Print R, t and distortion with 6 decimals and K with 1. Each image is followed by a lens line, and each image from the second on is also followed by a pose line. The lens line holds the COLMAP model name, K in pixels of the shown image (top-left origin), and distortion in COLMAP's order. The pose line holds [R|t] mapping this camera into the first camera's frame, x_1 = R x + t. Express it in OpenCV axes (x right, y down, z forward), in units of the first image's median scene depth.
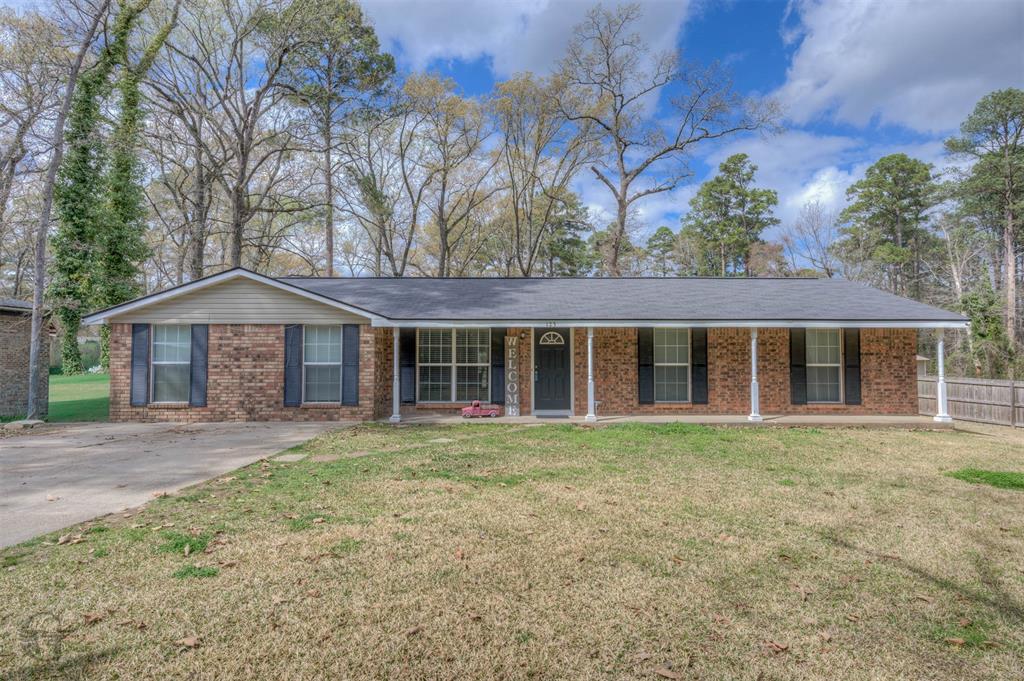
lens RADIAL K [[600.2, 0, 517.4], [0, 600.2, 345.8], [0, 0, 1]] dist [0.020476, -0.001754]
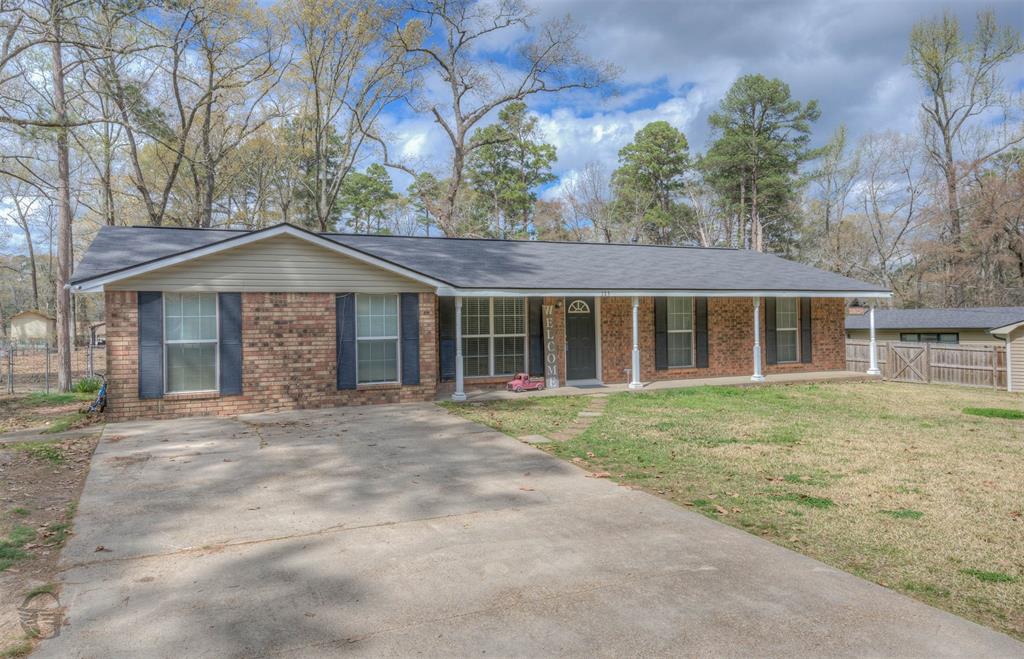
lens RADIAL K [[707.7, 0, 503.8], [0, 707.7, 320.3], [0, 0, 1]] dist [0.027172, -0.000283]
pose [[0.914254, -0.012483, 0.404949, -0.533712], [0.004613, 0.999781, 0.020404, -0.015125], [-0.405115, -0.016787, 0.914112, -0.008926]]
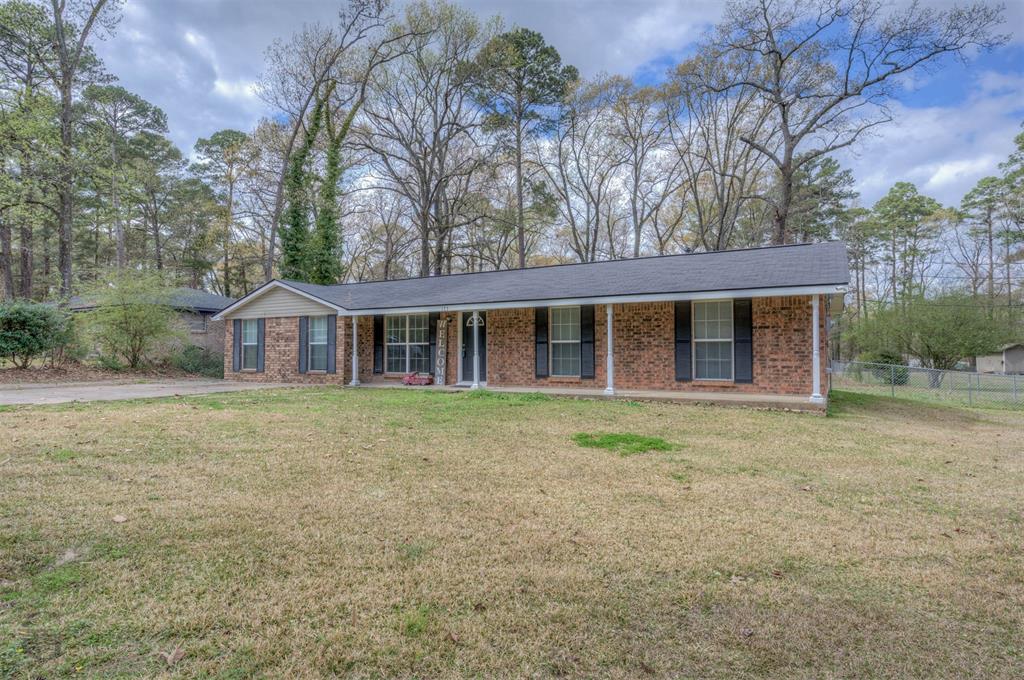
lens RADIAL K [[600.2, 0, 508.7], [0, 600.2, 346.4], [0, 0, 1]] dist [0.020476, -0.001754]
pose [[0.848358, -0.008027, -0.529363, 0.750173], [0.015835, 0.999822, 0.010217, 0.027572], [0.529186, -0.017050, 0.848334, 0.034283]]
